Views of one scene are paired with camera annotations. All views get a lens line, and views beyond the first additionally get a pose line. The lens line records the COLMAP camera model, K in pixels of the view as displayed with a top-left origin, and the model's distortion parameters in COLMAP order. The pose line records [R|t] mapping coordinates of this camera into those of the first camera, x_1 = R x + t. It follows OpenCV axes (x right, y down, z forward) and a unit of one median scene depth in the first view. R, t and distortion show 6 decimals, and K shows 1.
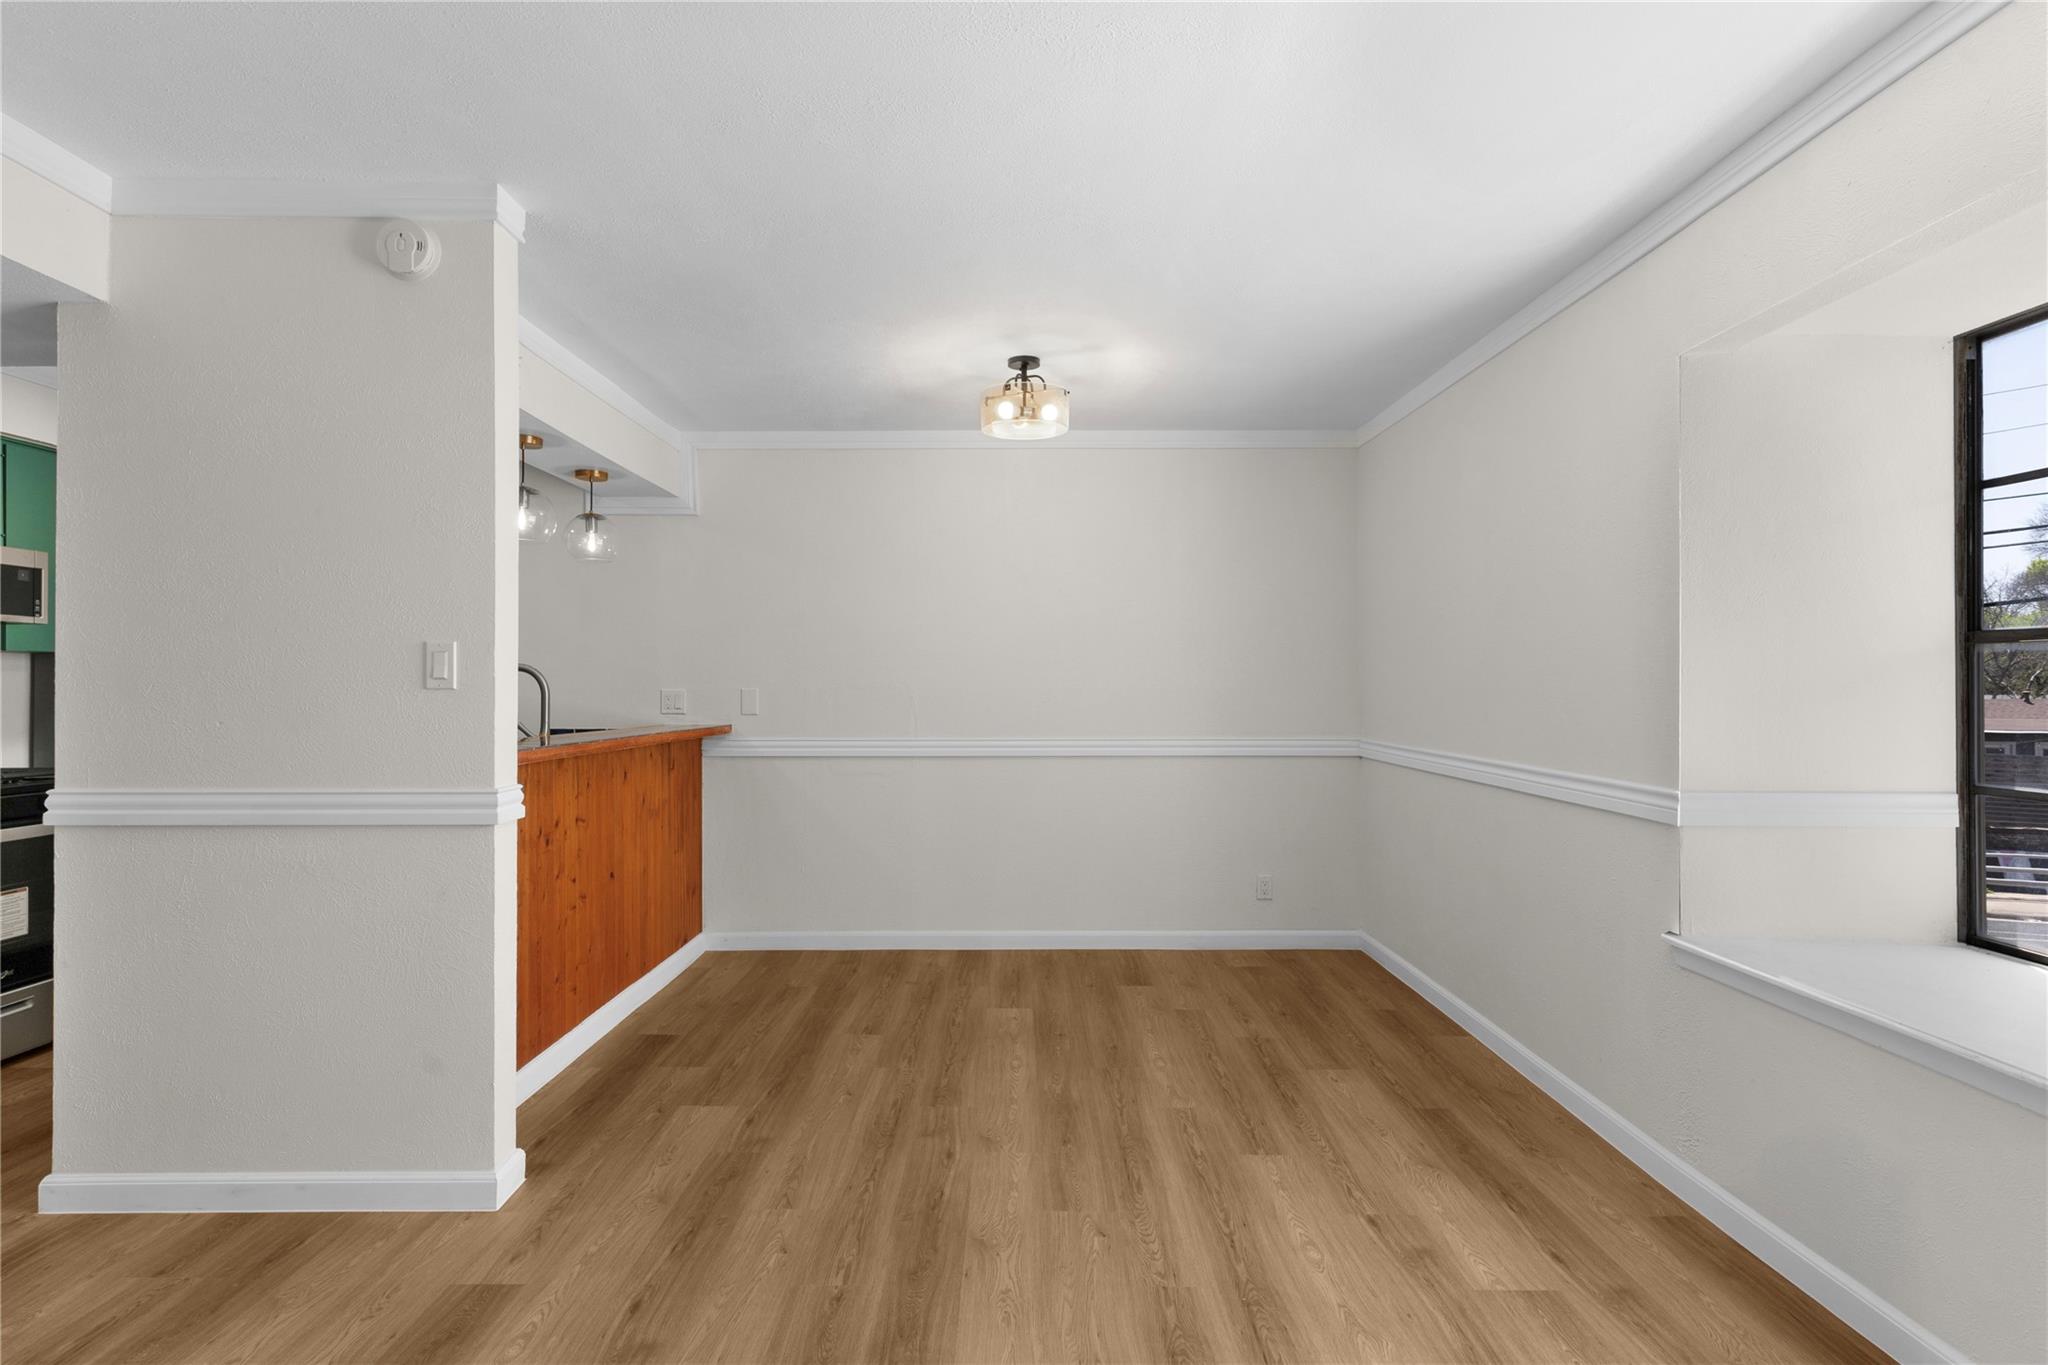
lens RADIAL K [[986.3, 0, 1022.5], [0, 986.3, 687.7], [0, 0, 1]] dist [-0.001897, -0.000019]
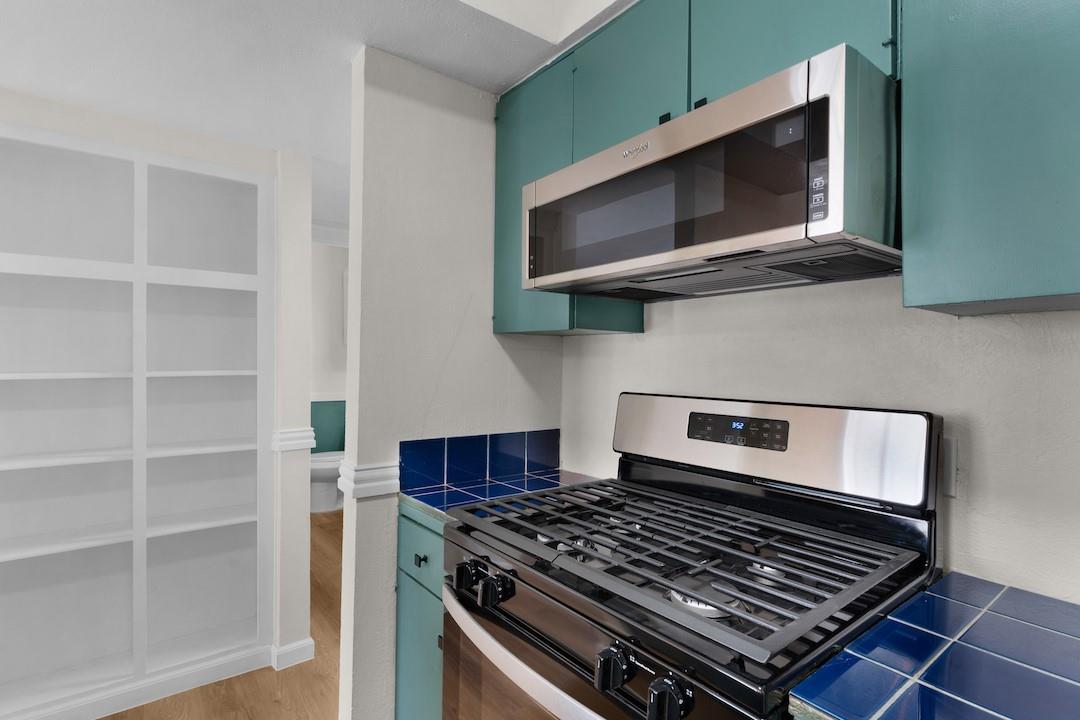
lens RADIAL K [[533.5, 0, 539.2], [0, 533.5, 363.2], [0, 0, 1]] dist [0.003602, 0.000550]
pose [[-0.788265, -0.002554, -0.615331, -0.930701], [-0.005952, 0.999976, 0.003474, -0.016566], [0.615307, 0.006401, -0.788261, 1.320643]]
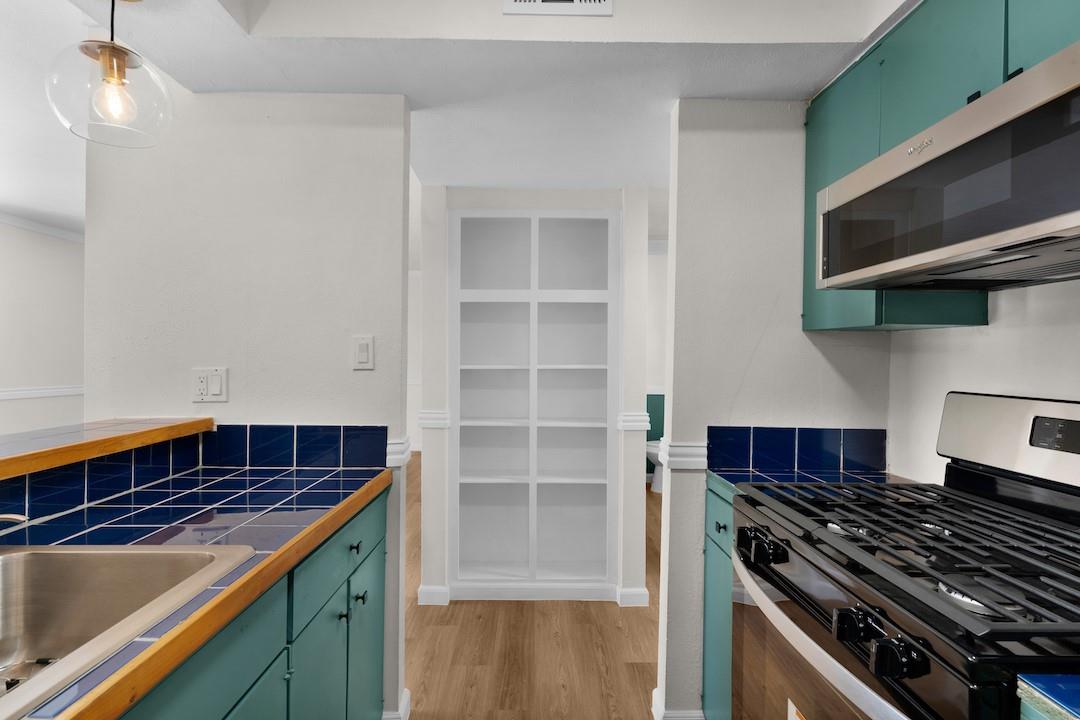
lens RADIAL K [[531.1, 0, 527.6], [0, 531.1, 358.0], [0, 0, 1]] dist [0.002199, 0.000314]
pose [[-0.999974, -0.007262, -0.000280, -0.938148], [-0.007263, 0.999971, 0.002242, -0.015019], [0.000264, 0.002244, -0.999997, 1.435083]]
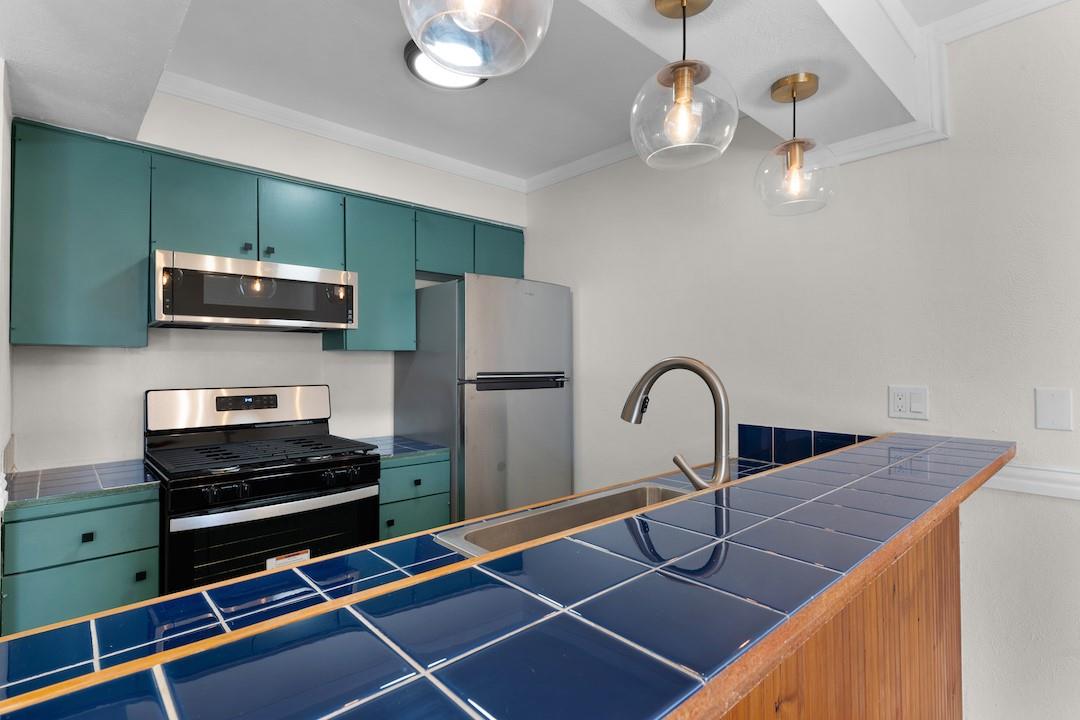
lens RADIAL K [[531.1, 0, 527.6], [0, 531.1, 358.0], [0, 0, 1]] dist [0.002199, 0.000314]
pose [[0.670520, -0.008759, -0.741840, -0.399552], [0.001906, 0.999947, -0.010083, -0.023637], [0.741889, 0.005347, 0.670502, 0.848054]]
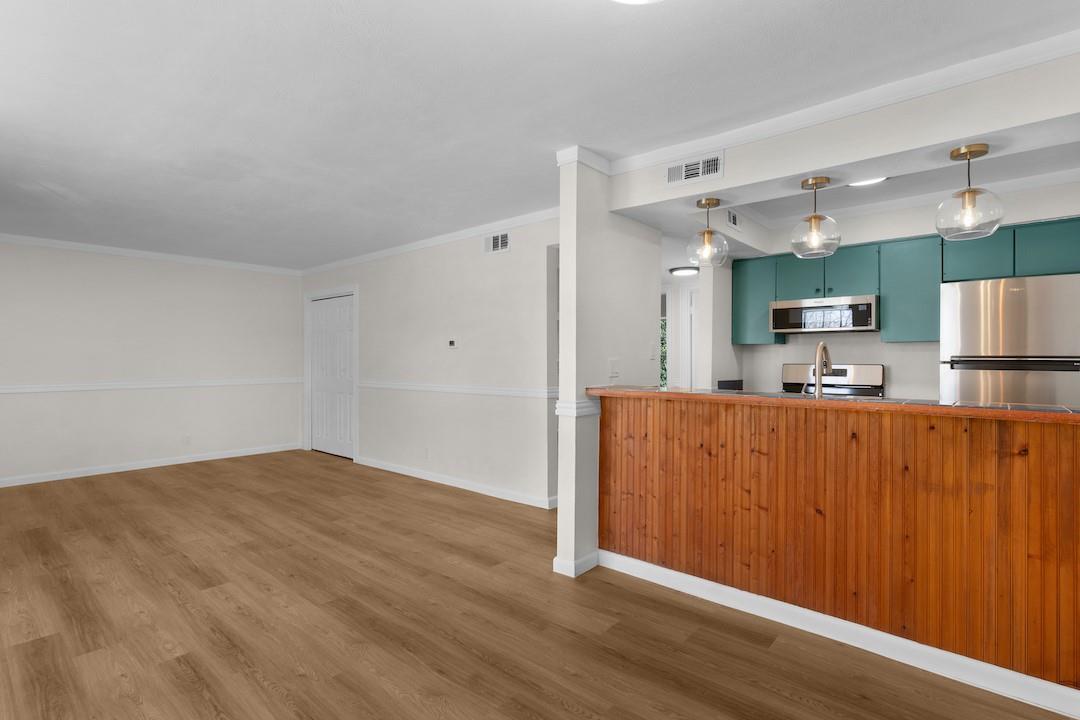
lens RADIAL K [[520.1, 0, 539.2], [0, 520.1, 362.8], [0, 0, 1]] dist [-0.001897, -0.000019]
pose [[-0.651863, 0.003209, -0.758330, 0.372149], [-0.002068, 0.999980, 0.006010, 0.001542], [0.758334, 0.005486, -0.651843, 1.425475]]
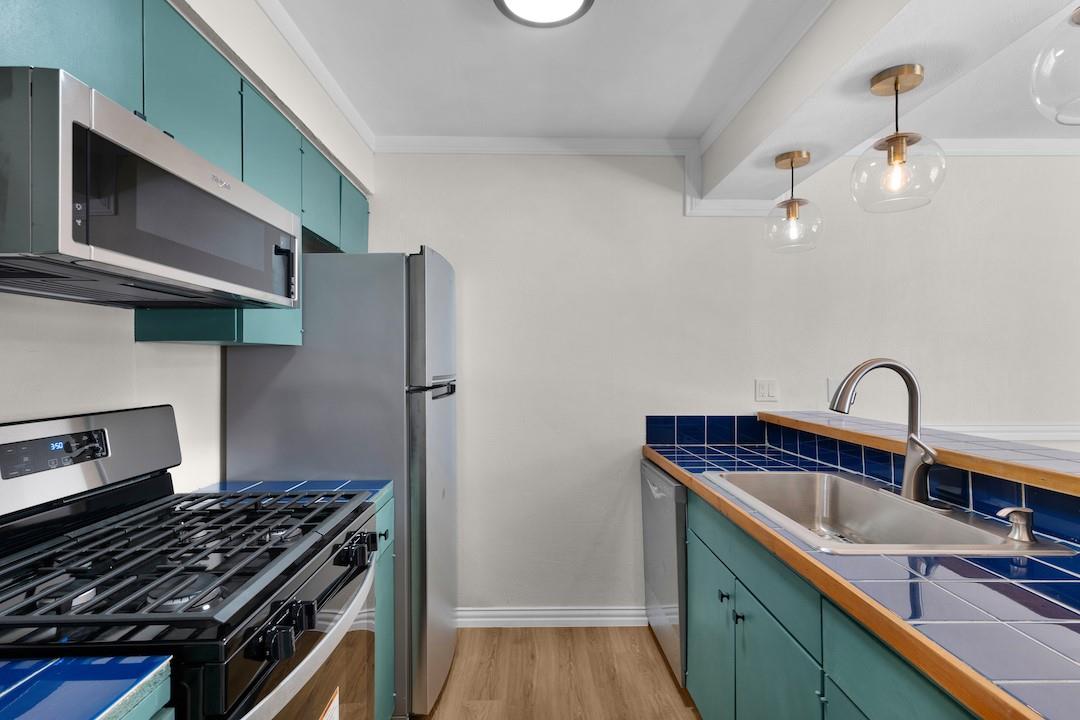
lens RADIAL K [[539.5, 0, 540.0], [0, 539.5, 360.0], [0, 0, 1]] dist [0.035814, 0.000117]
pose [[0.999598, -0.001339, 0.028334, -0.980562], [0.001485, 0.999986, -0.005134, -0.025928], [-0.028326, 0.005174, 0.999585, 0.676736]]
